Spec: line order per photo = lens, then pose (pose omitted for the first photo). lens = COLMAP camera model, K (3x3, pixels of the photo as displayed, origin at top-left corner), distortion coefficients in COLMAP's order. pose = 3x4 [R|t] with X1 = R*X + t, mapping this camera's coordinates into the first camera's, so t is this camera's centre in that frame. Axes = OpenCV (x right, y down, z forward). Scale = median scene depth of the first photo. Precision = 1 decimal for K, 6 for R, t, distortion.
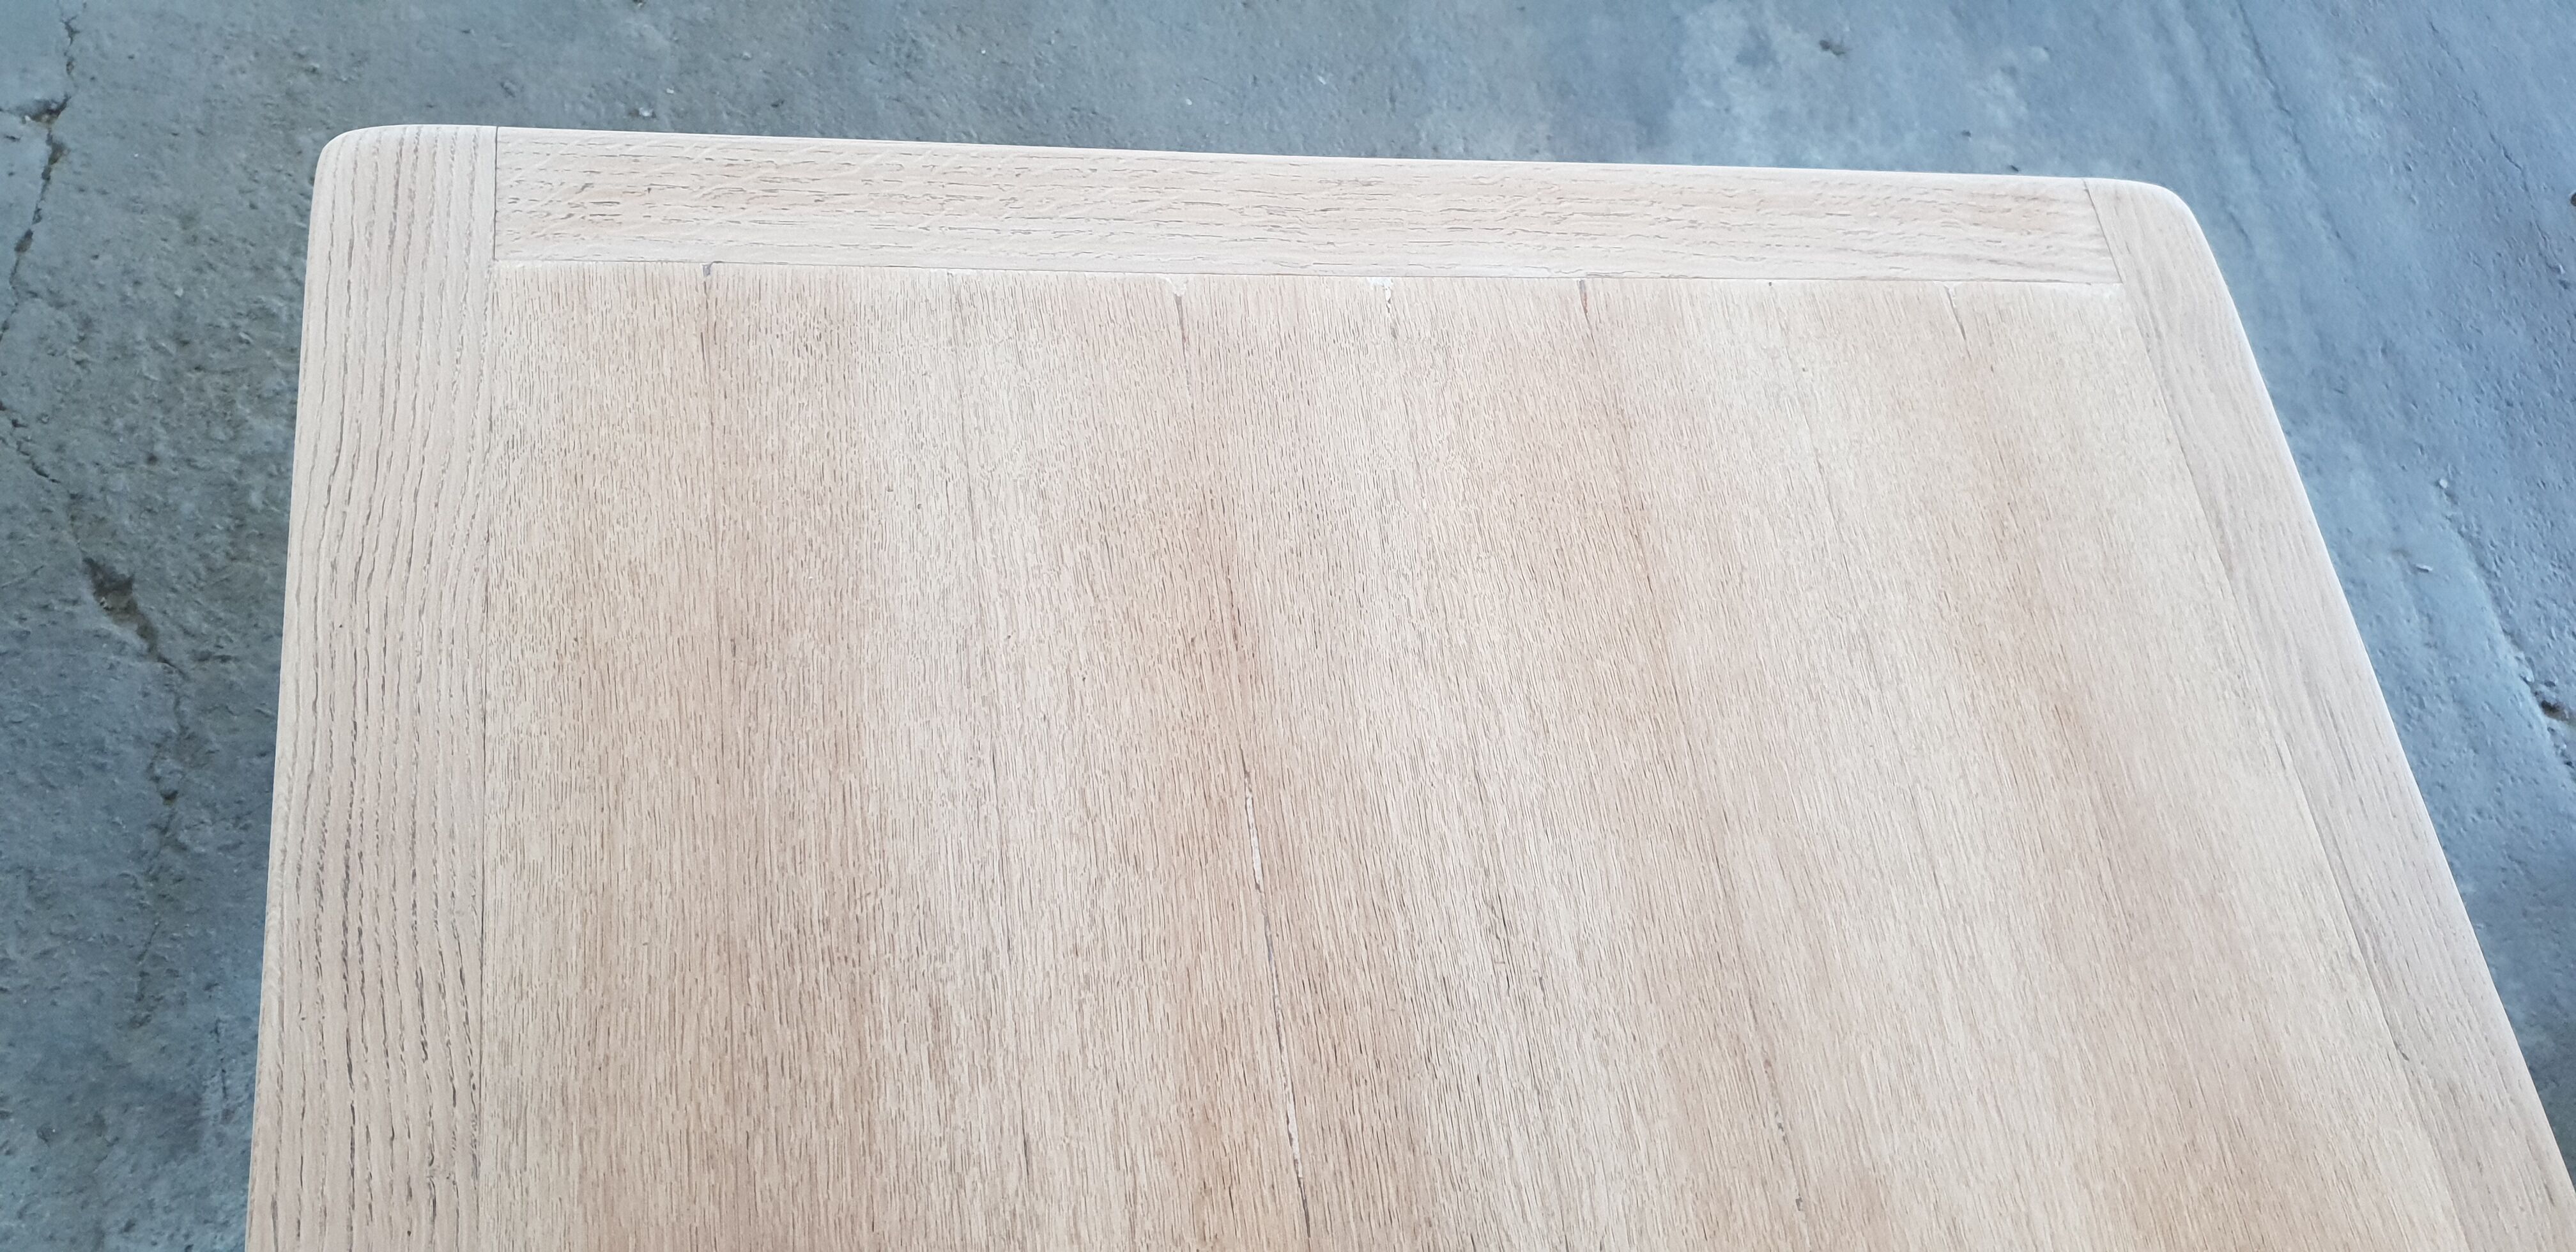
lens RADIAL K [[2001.3, 0, 1272.0], [0, 2001.3, 627.8], [0, 0, 1]] dist [0.035022, -0.030651]
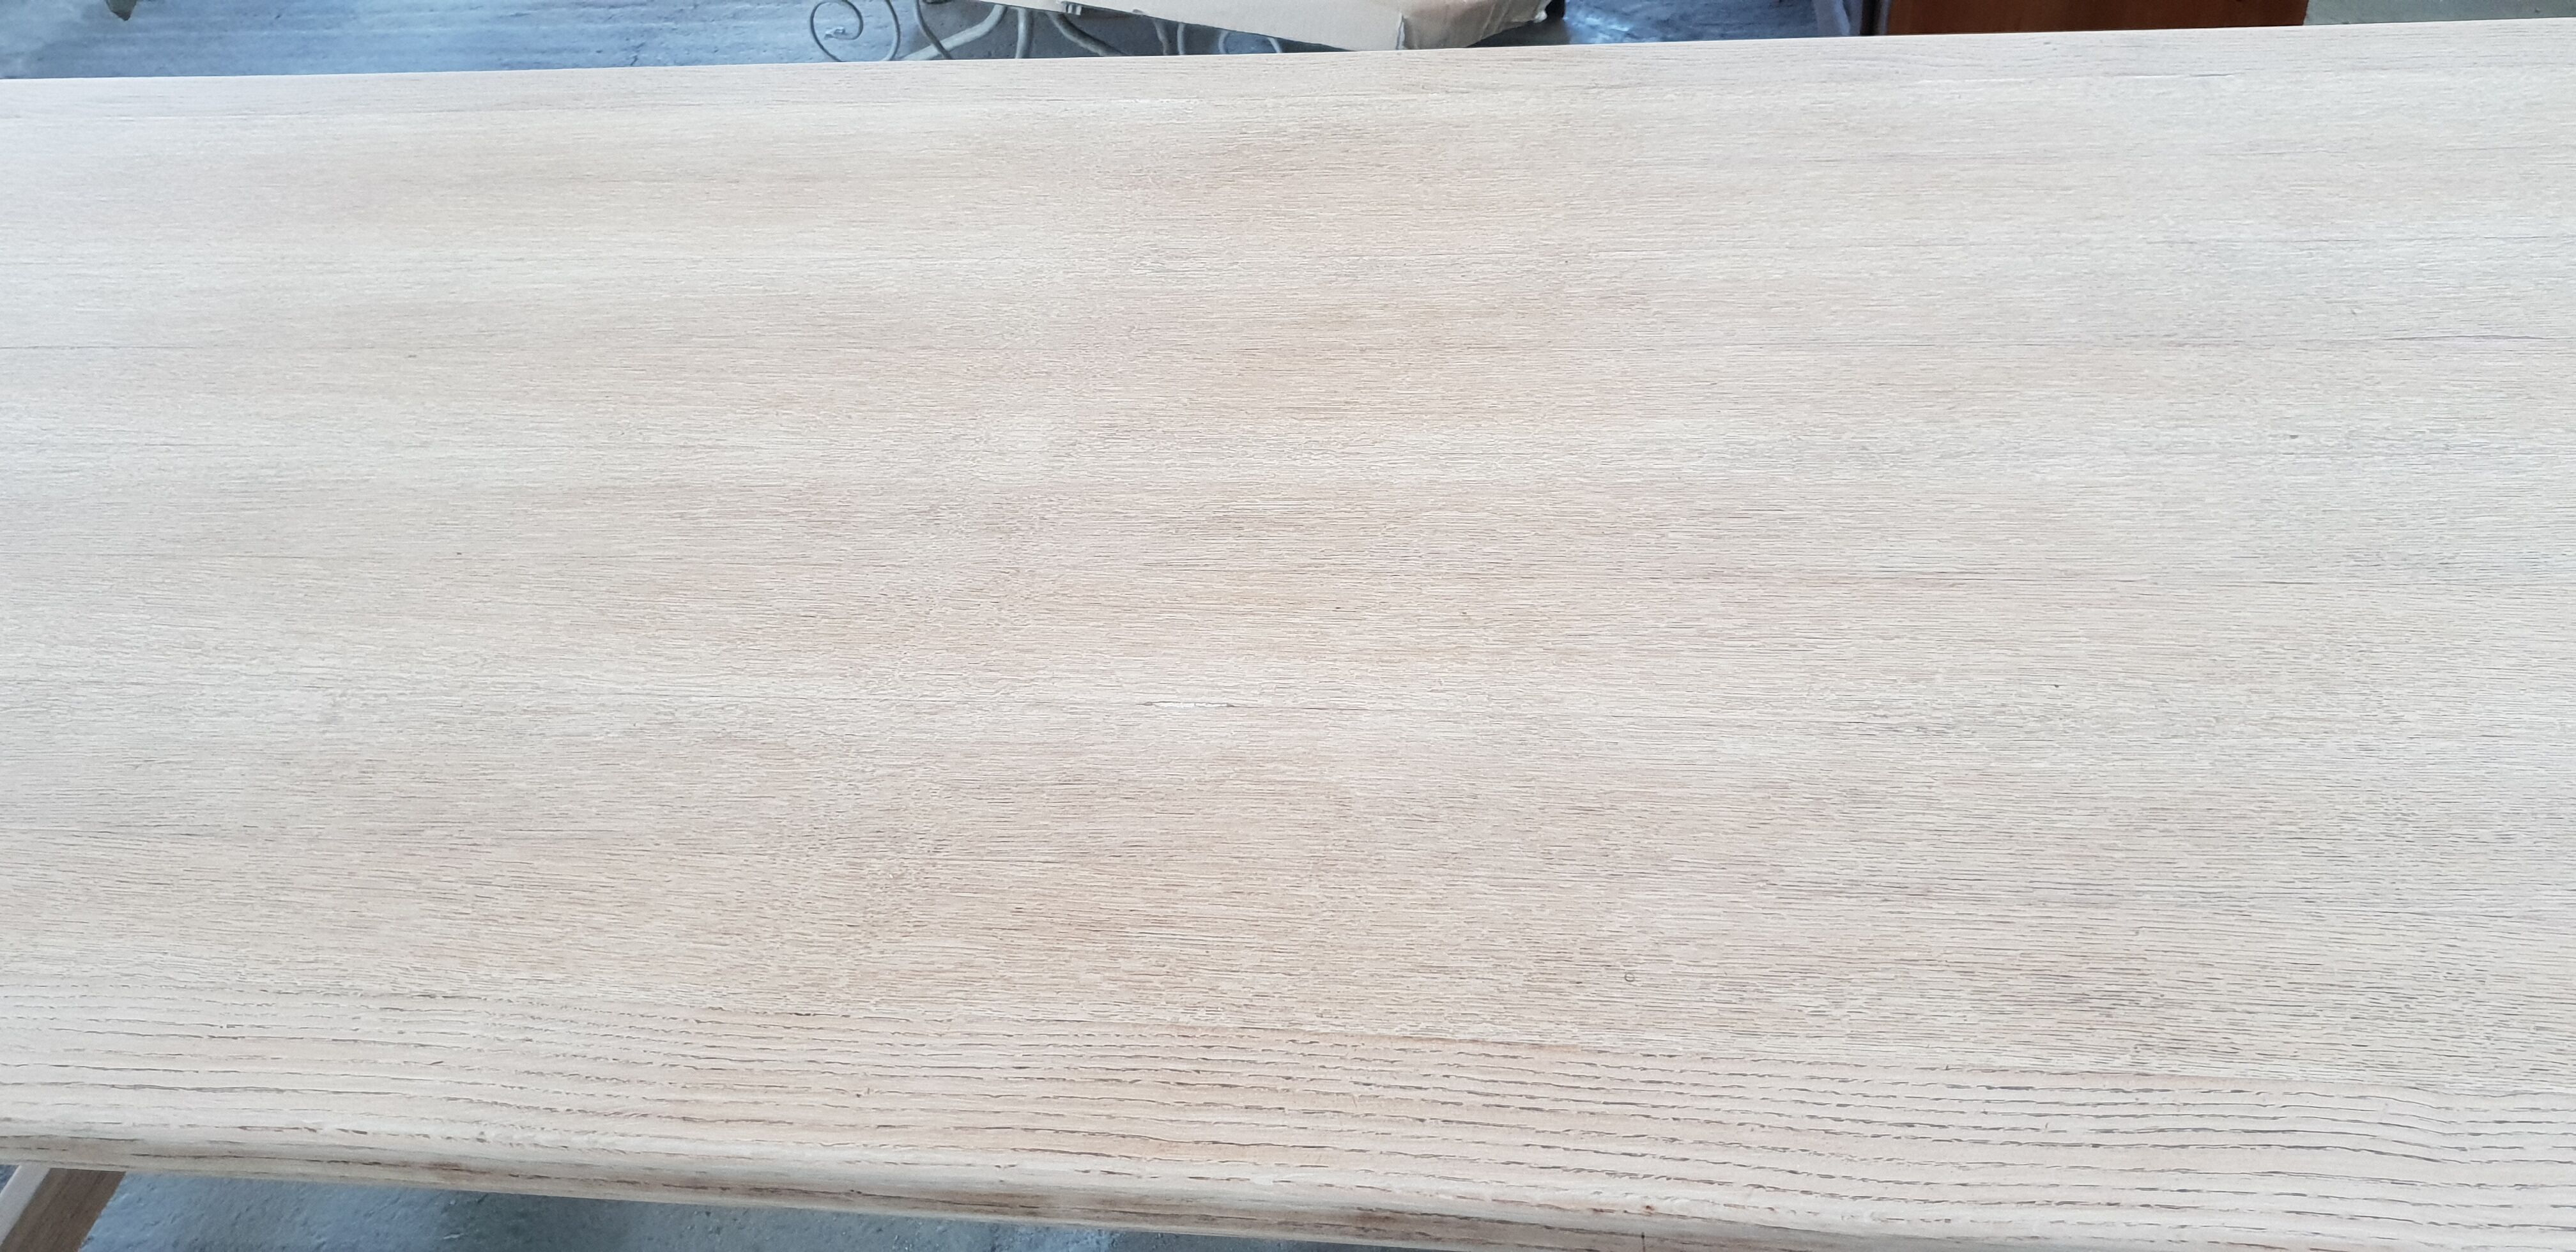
lens RADIAL K [[2001.3, 0, 1280.3], [0, 2001.3, 625.3], [0, 0, 1]] dist [0.035022, -0.030651]
pose [[0.230337, -0.822545, 0.519966, -0.476577], [0.934576, 0.335866, 0.117311, 0.920022], [-0.271132, 0.458926, 0.846093, -0.443235]]
